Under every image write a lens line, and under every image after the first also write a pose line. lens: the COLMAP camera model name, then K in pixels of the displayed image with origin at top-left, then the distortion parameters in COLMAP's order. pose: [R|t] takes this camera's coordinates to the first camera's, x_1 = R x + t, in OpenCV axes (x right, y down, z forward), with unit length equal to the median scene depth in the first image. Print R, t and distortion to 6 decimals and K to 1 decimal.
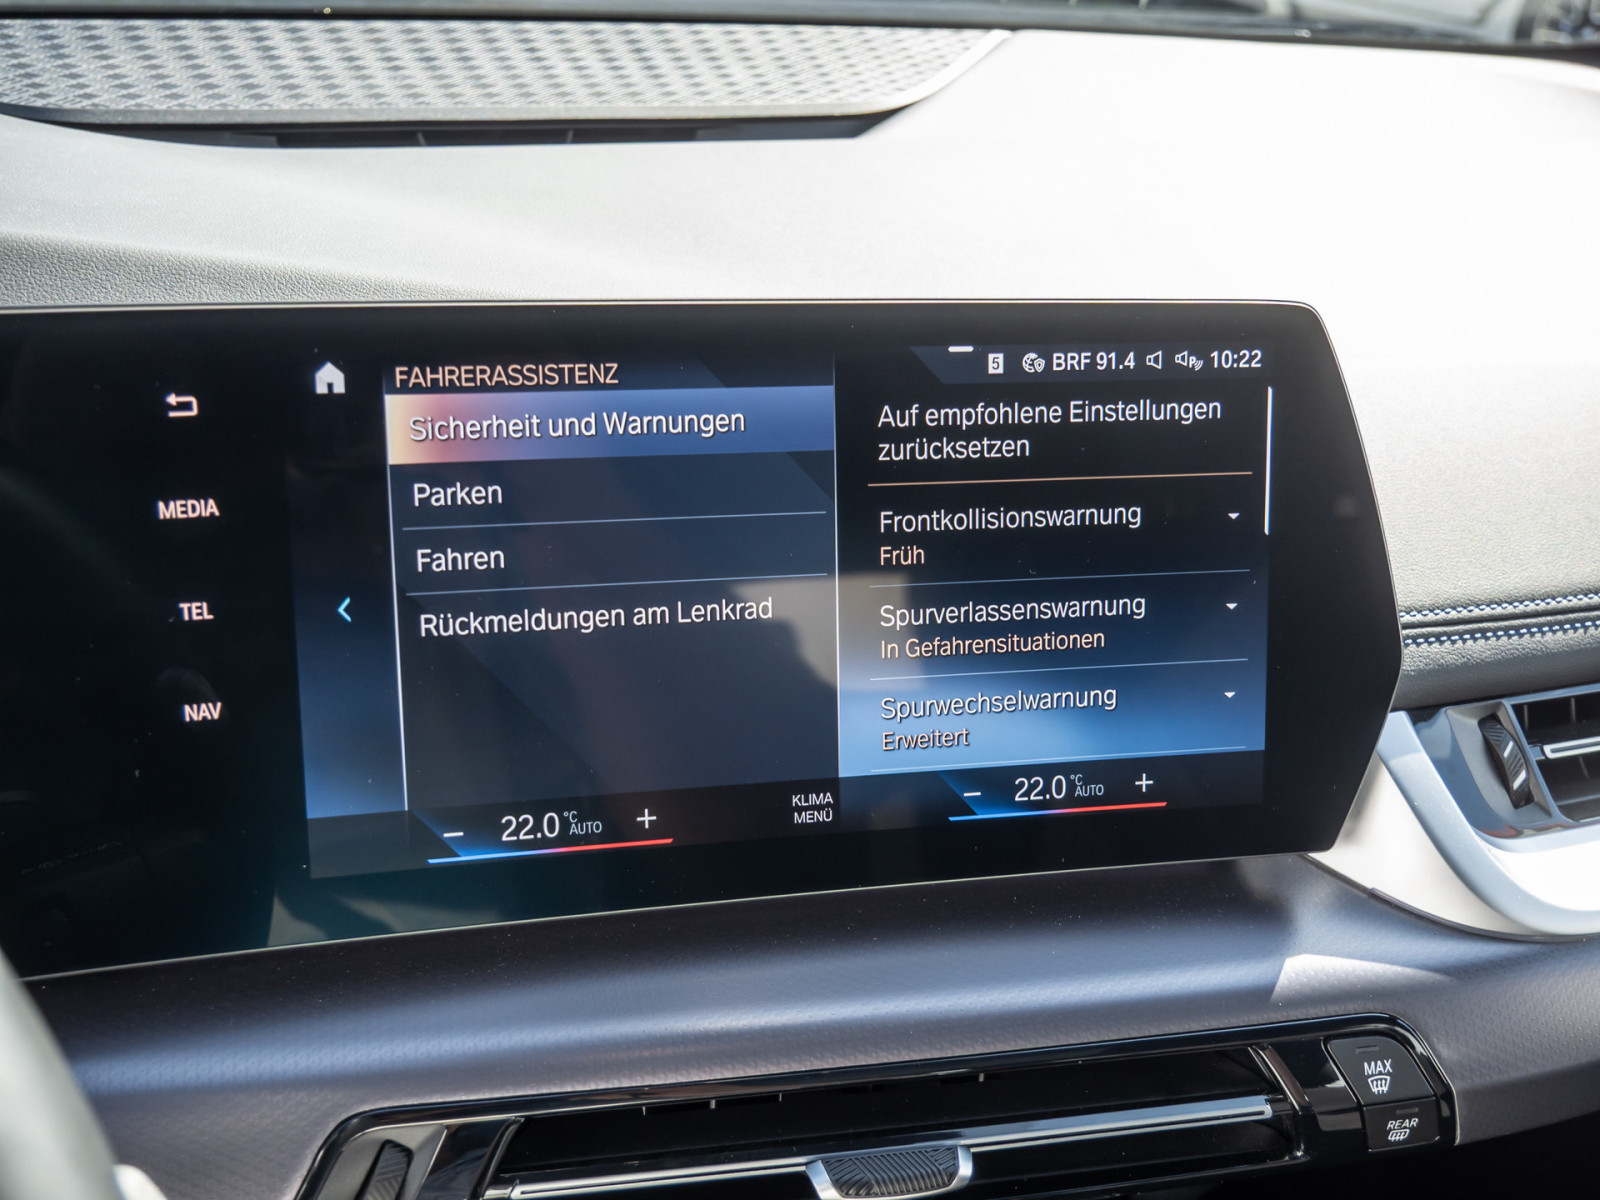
lens RADIAL K [[1727.1, 0, 799.0], [0, 1727.1, 618.8], [0, 0, 1]] dist [0.026656, 0.000000]
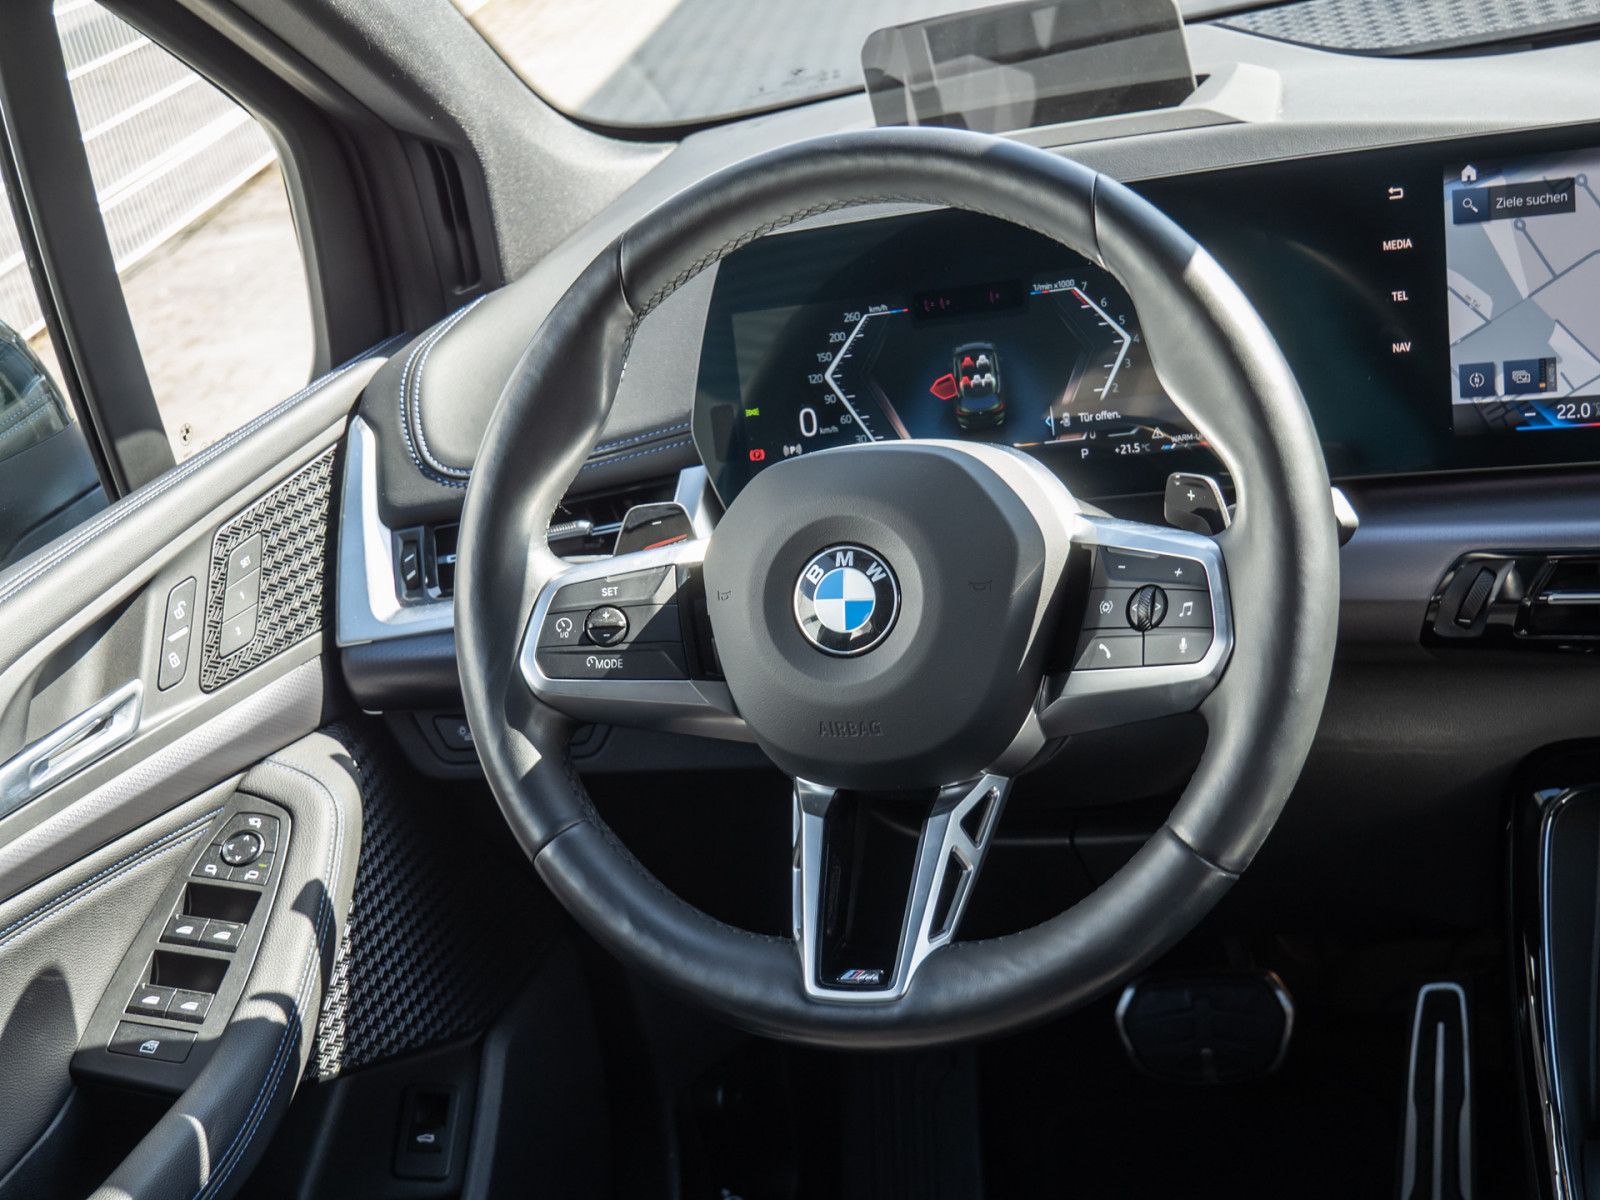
lens RADIAL K [[2246.4, 0, 797.5], [0, 2246.4, 607.7], [0, 0, 1]] dist [0.027561, 0.000000]
pose [[0.756157, 0.025762, -0.653883, 0.736045], [-0.040111, 0.999171, -0.007018, 0.353208], [0.653160, 0.031535, 0.756563, -1.242916]]
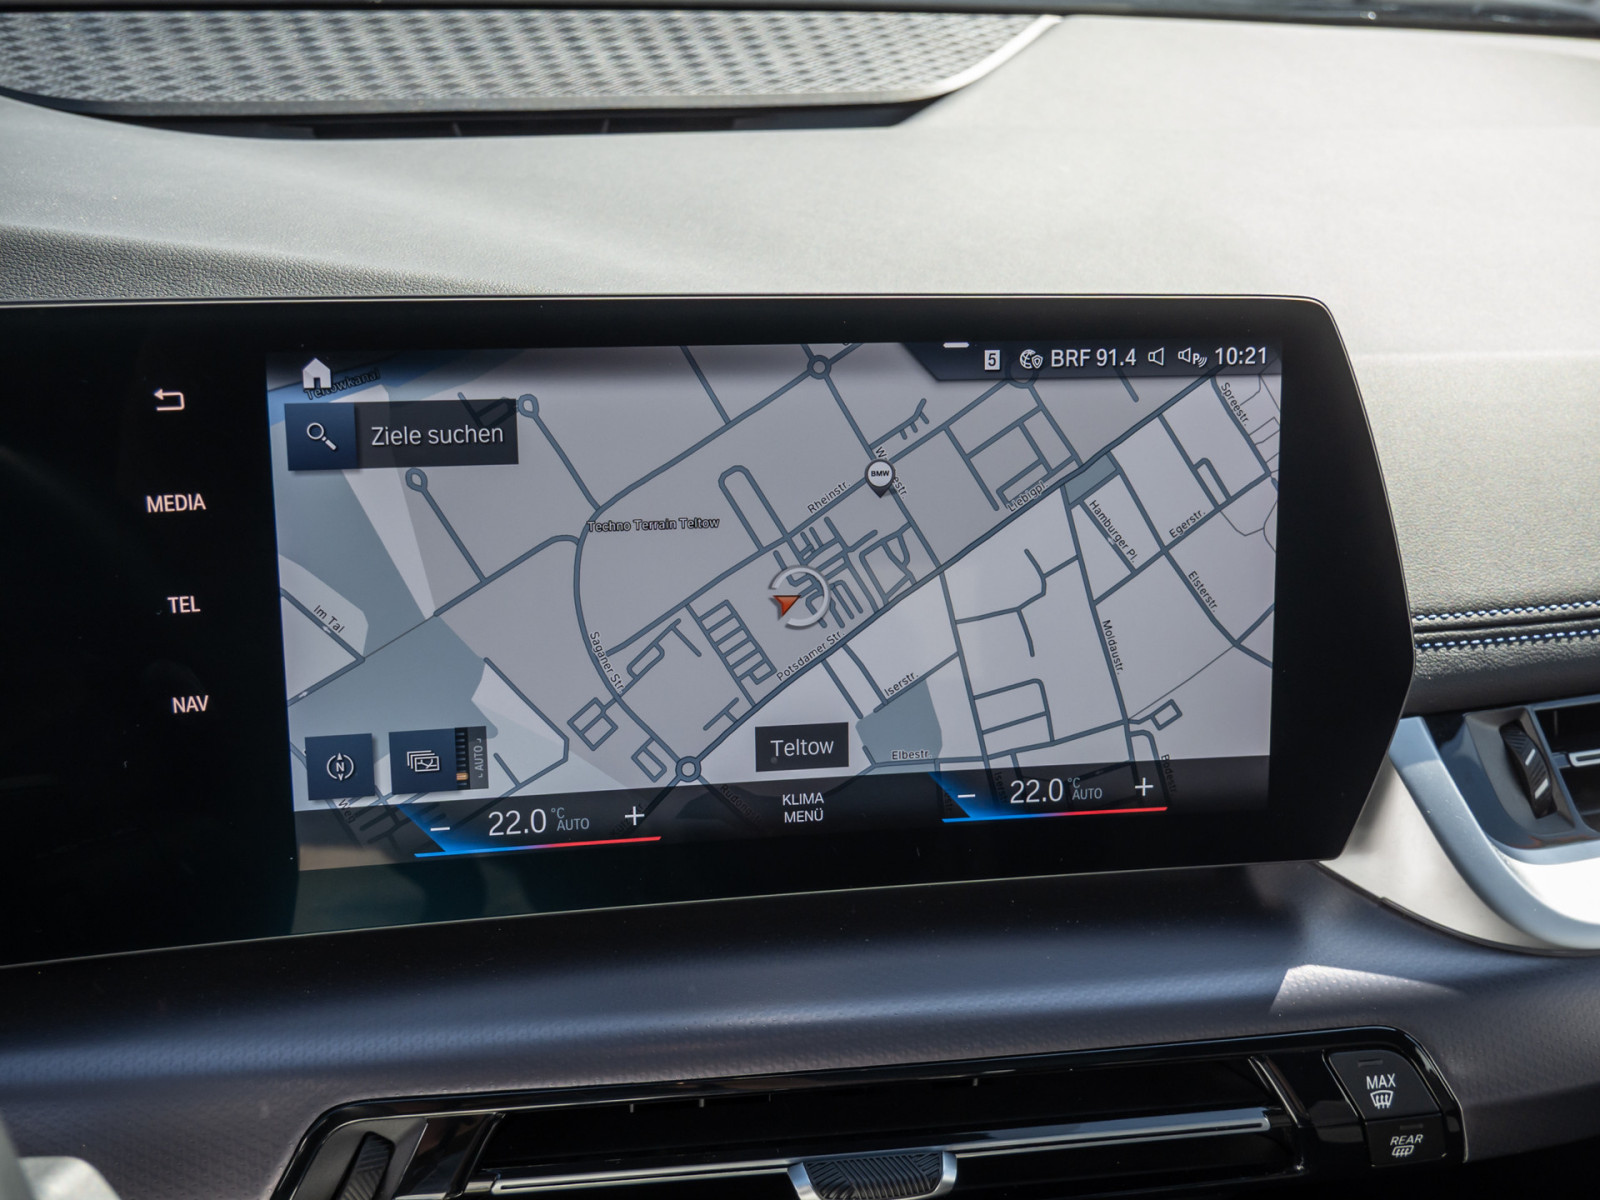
lens RADIAL K [[1727.1, 0, 800.3], [0, 1727.1, 621.1], [0, 0, 1]] dist [0.026656, 0.000000]
pose [[0.998715, 0.010623, -0.049551, 0.052842], [-0.010133, 0.999897, 0.010147, -0.007484], [0.049654, -0.009632, 0.998720, 0.009868]]
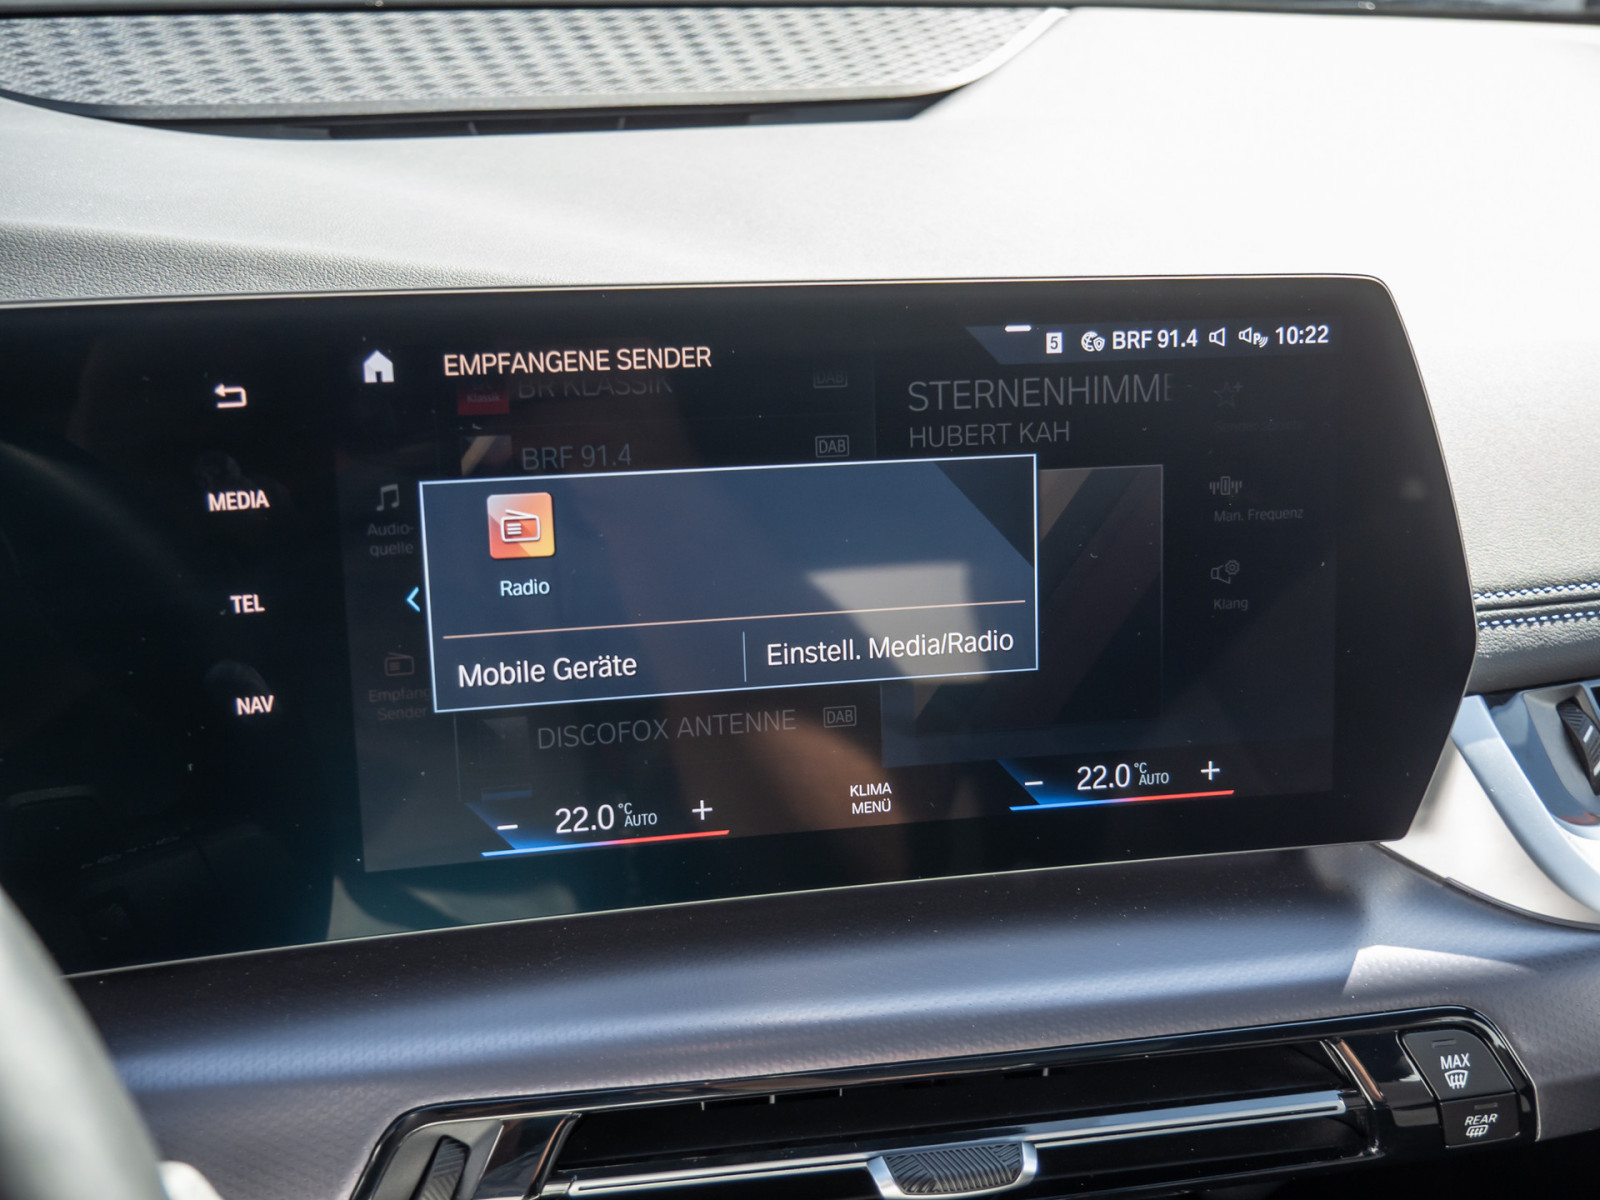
lens RADIAL K [[1727.1, 0, 802.0], [0, 1727.1, 618.8], [0, 0, 1]] dist [0.026656, 0.000000]
pose [[0.999409, -0.009244, -0.033122, 0.002231], [0.009415, 0.999943, 0.004998, 0.002047], [0.033074, -0.005306, 0.999439, 0.016259]]
